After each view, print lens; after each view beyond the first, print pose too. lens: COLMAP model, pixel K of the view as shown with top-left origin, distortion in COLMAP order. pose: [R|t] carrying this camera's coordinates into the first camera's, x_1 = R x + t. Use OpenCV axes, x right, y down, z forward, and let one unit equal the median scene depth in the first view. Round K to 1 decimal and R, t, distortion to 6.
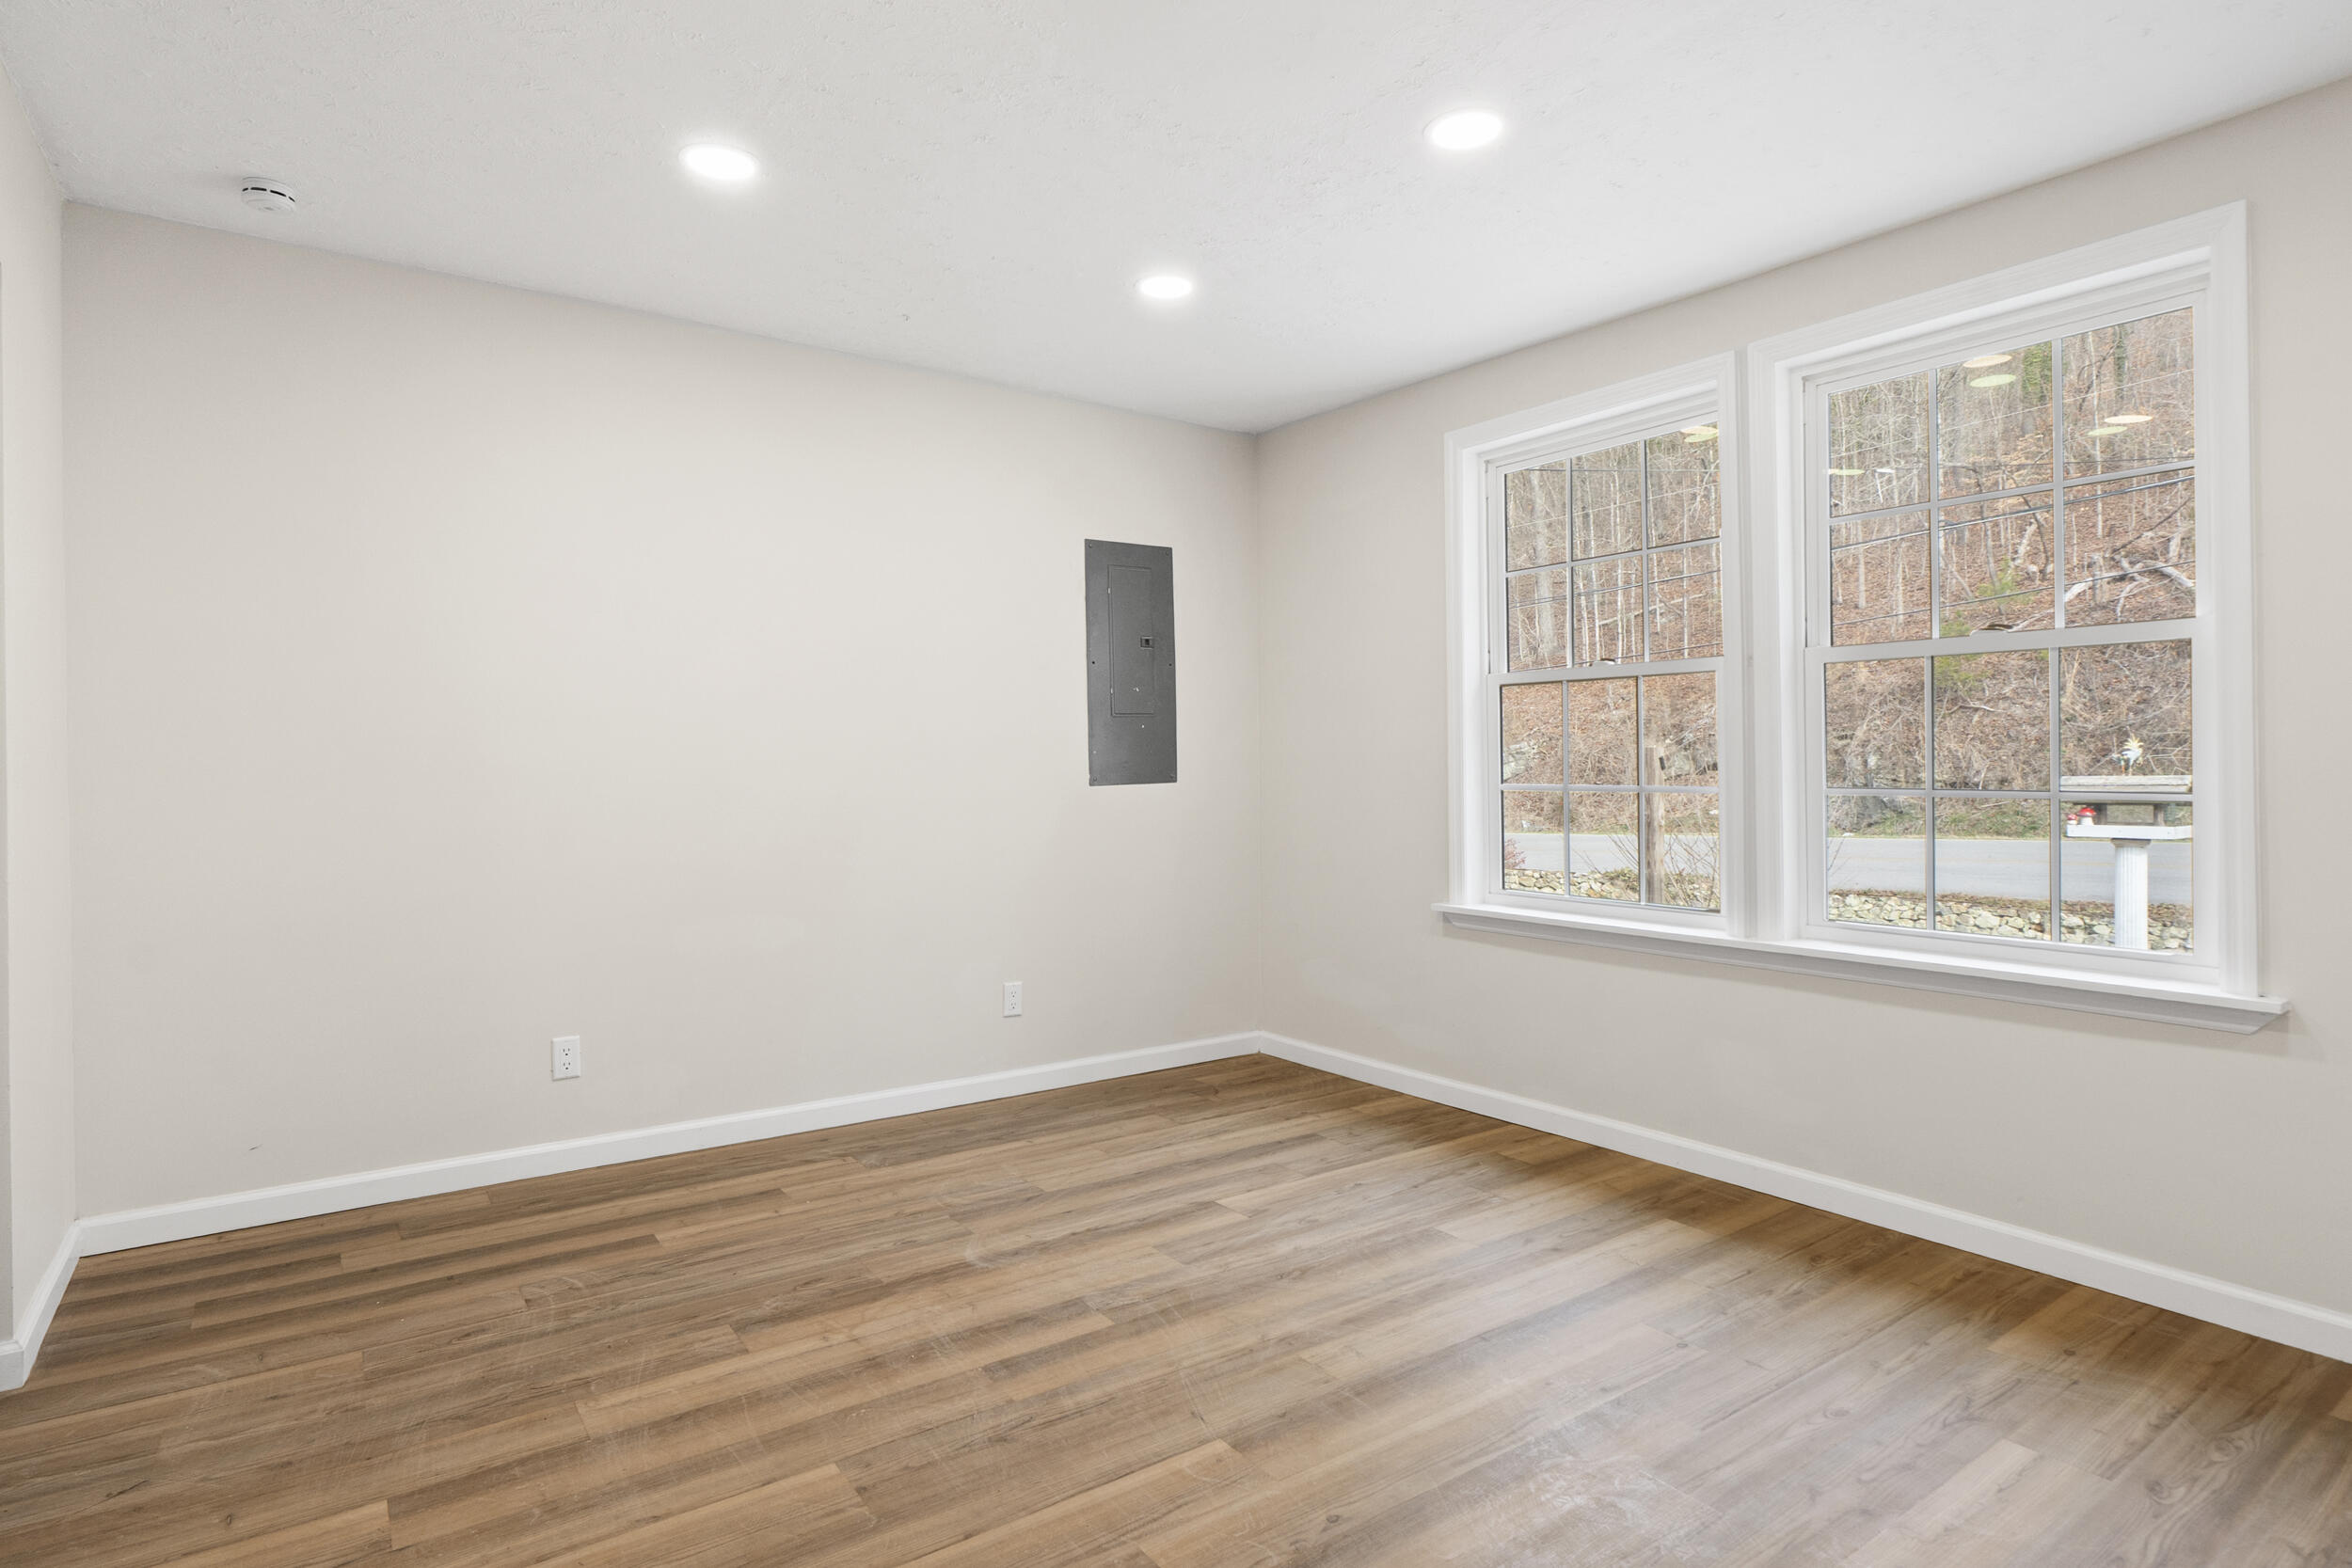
lens RADIAL K [[1200.0, 0, 1168.0], [0, 1200.0, 777.3], [0, 0, 1]] dist [-0.008831, 0.001074]
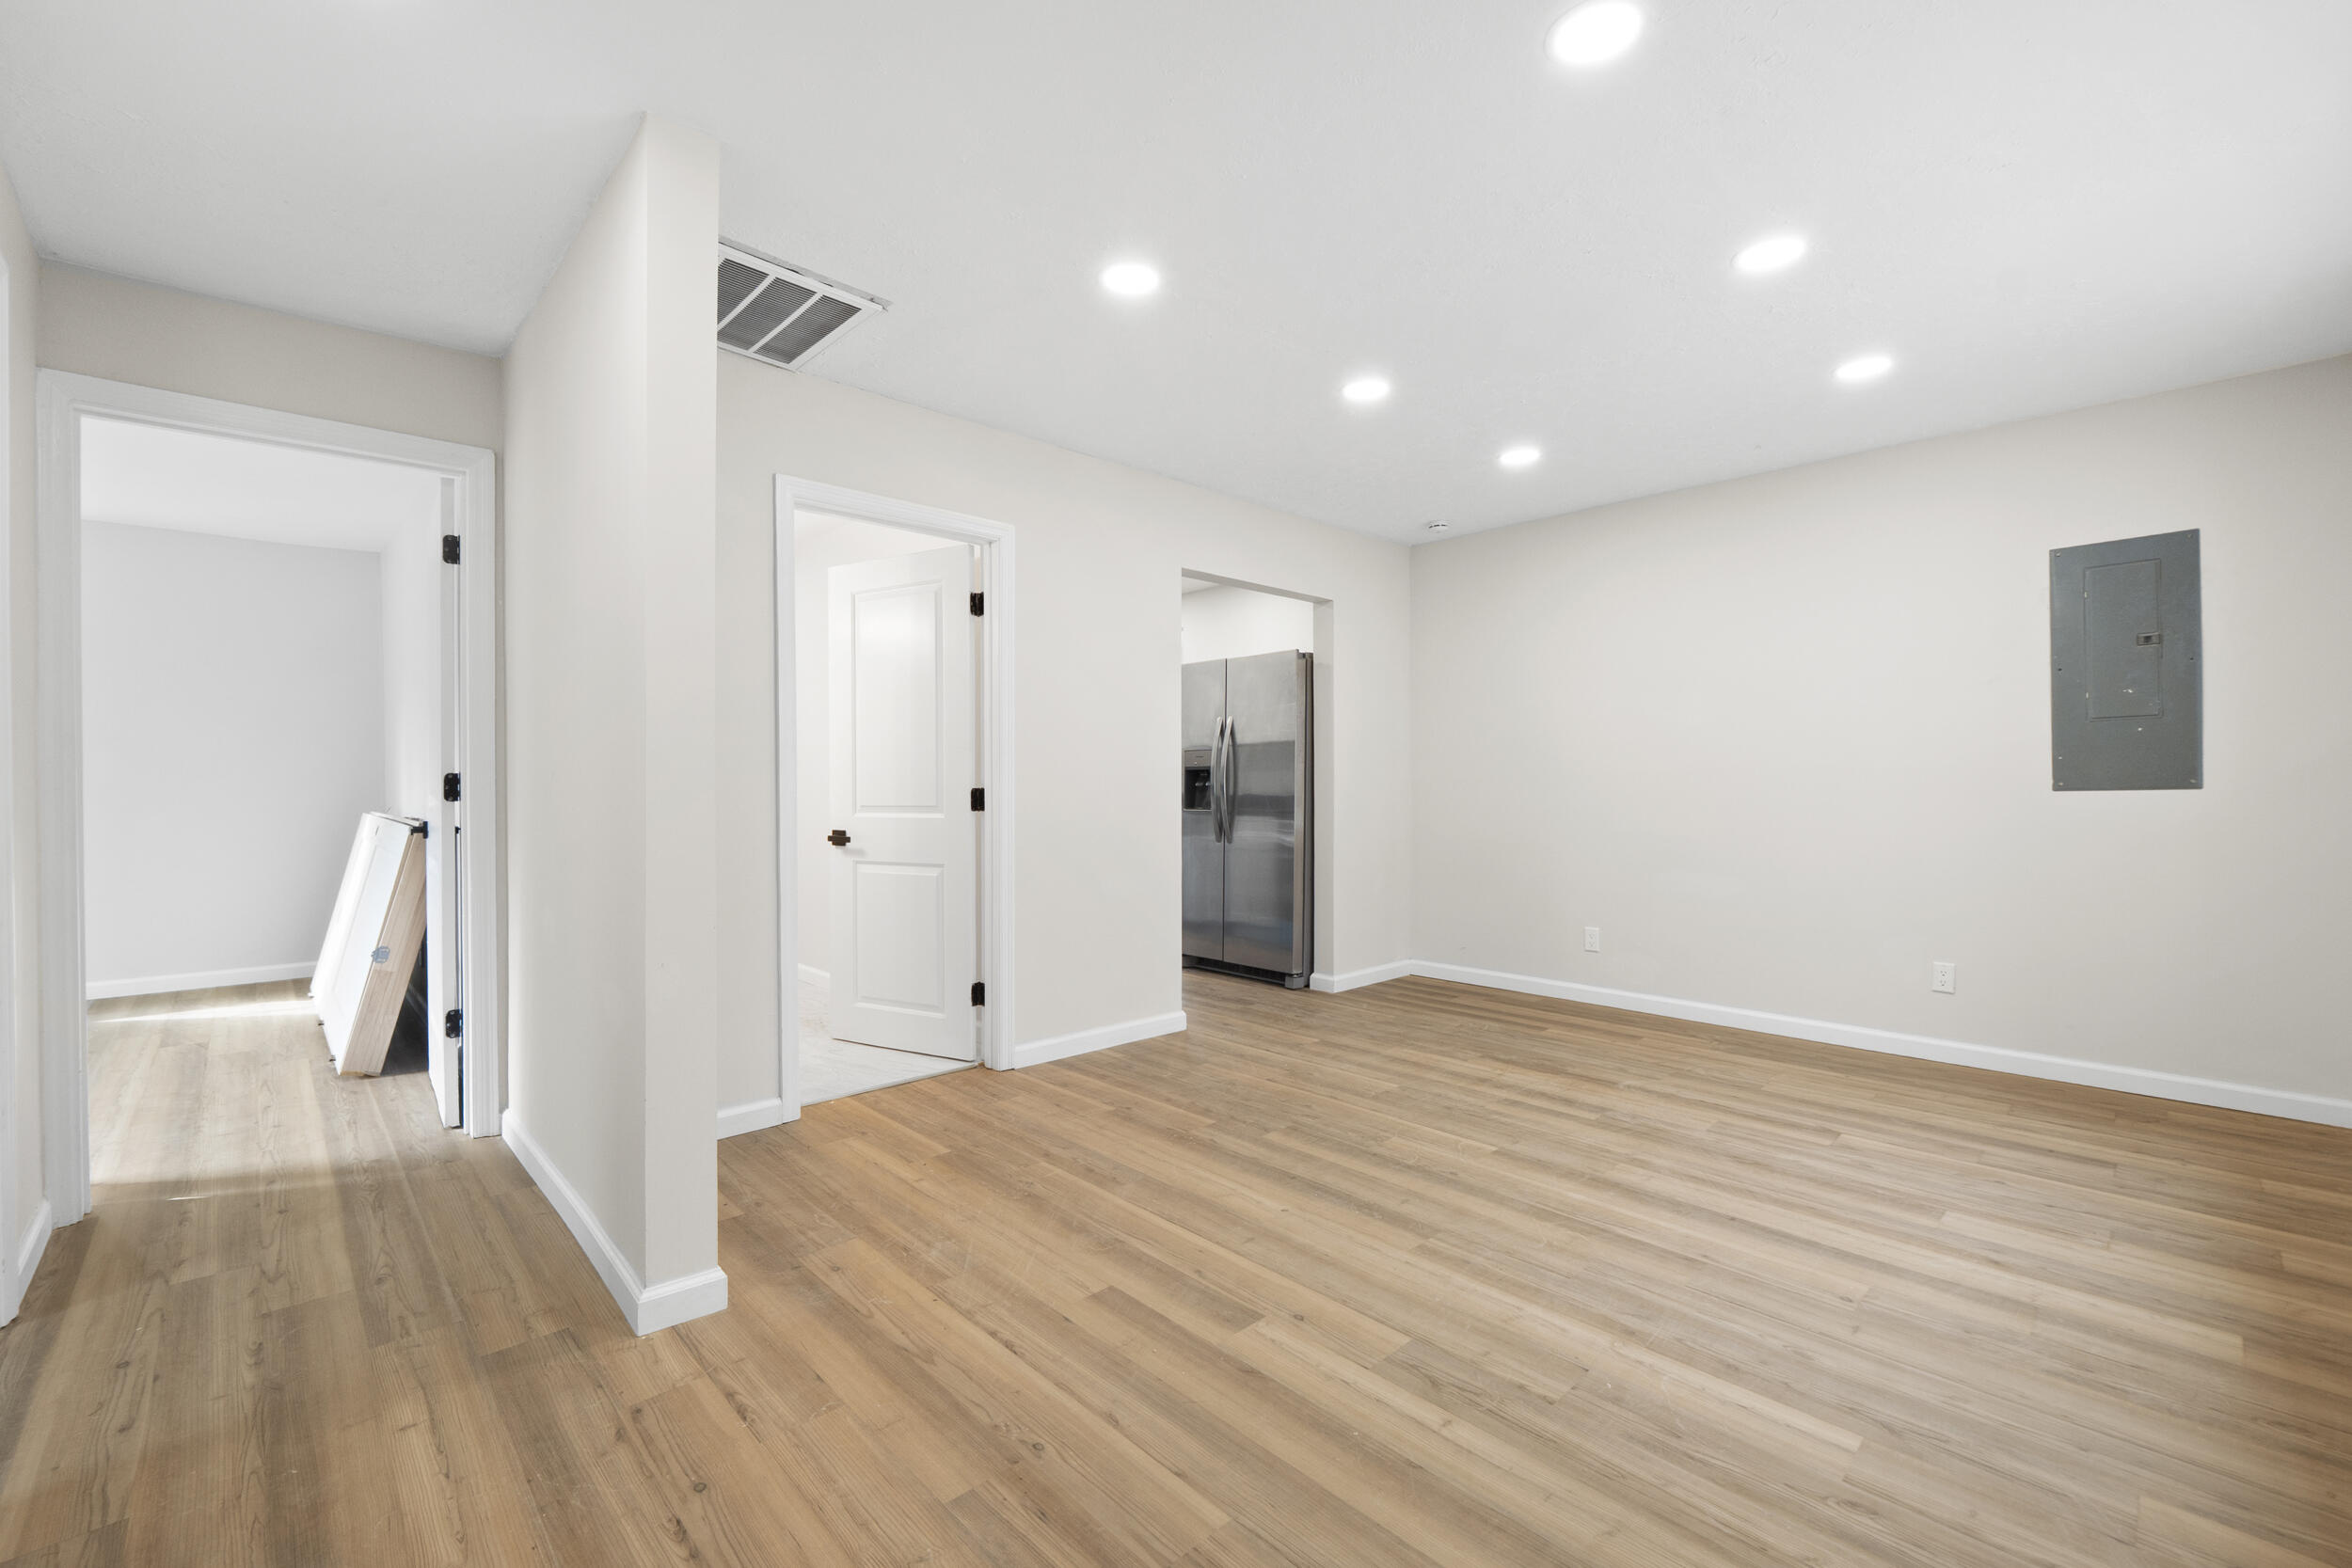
lens RADIAL K [[986.2, 0, 1176.0], [0, 986.2, 784.0], [0, 0, 1]] dist [-0.011349, 0.000191]
pose [[0.141637, 0.003502, -0.989912, 1.035886], [-0.004490, 0.999986, 0.002895, 0.003140], [0.989908, 0.004035, 0.141651, 0.223222]]
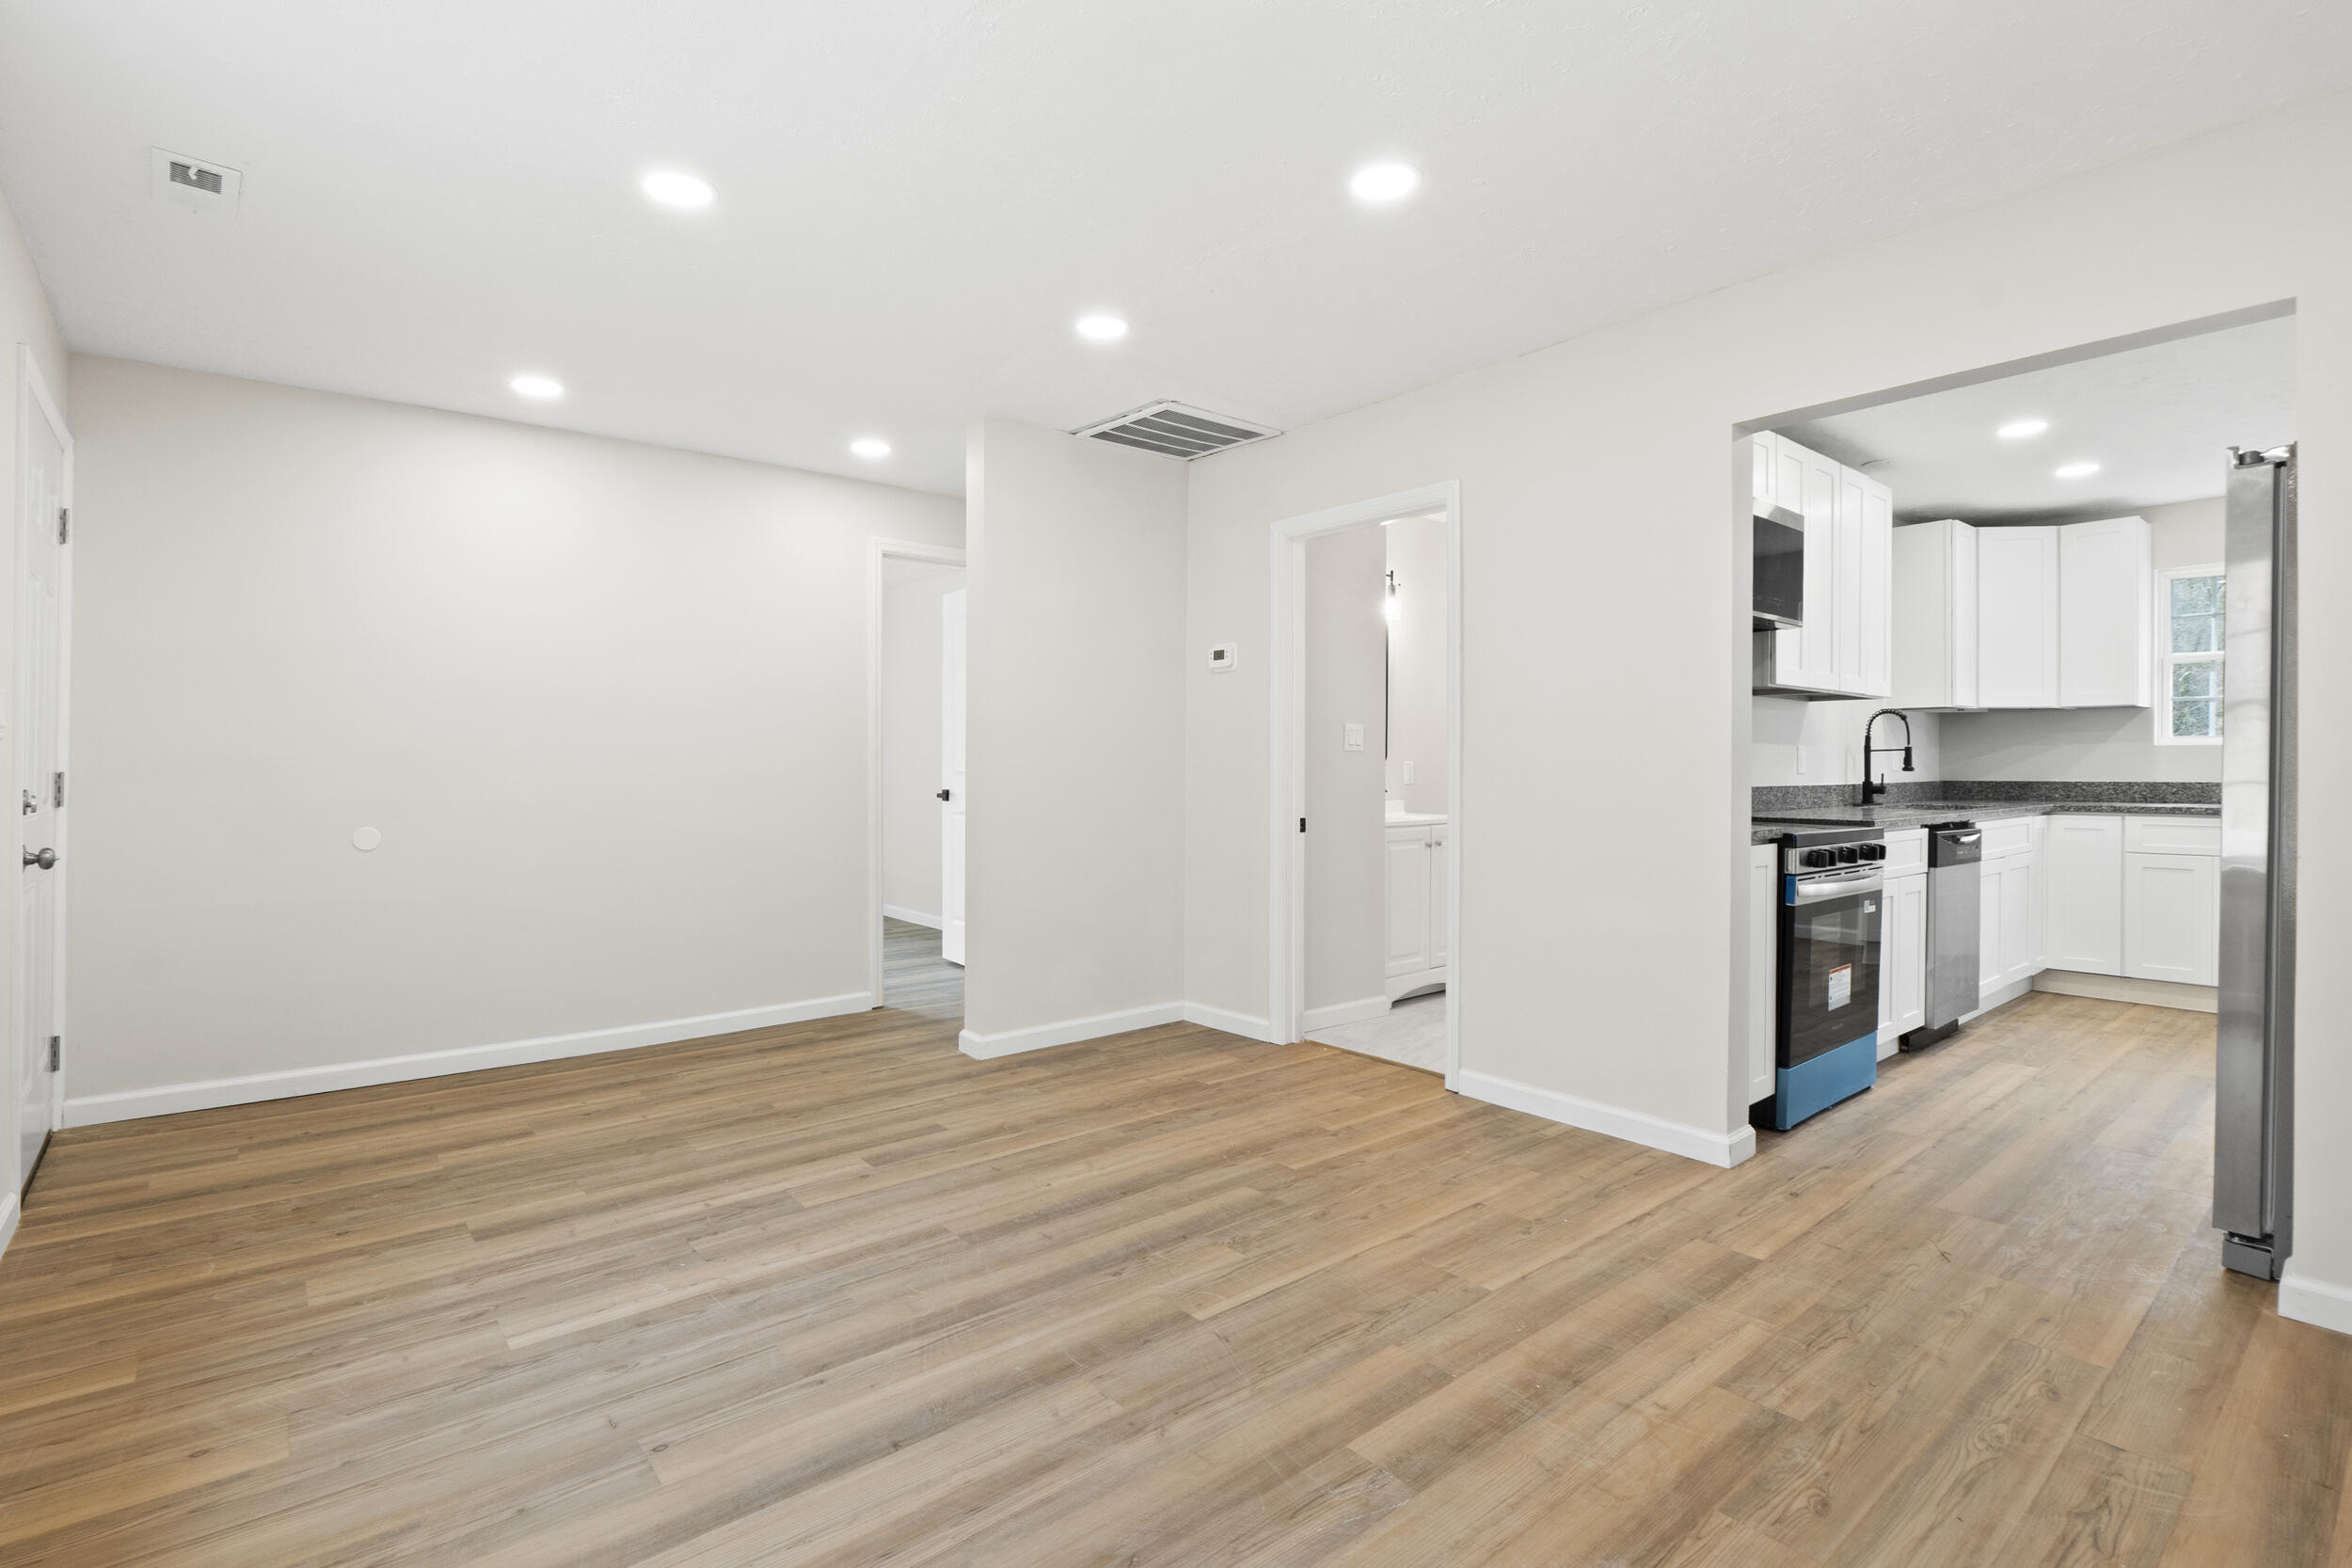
lens RADIAL K [[1100.4, 0, 1169.6], [0, 1100.4, 773.0], [0, 0, 1]] dist [-0.009266, 0.000106]
pose [[-0.997087, 0.000372, -0.076272, 0.113313], [-0.000201, 0.999972, 0.007503, -0.000198], [0.076272, 0.007497, -0.997059, 1.504894]]
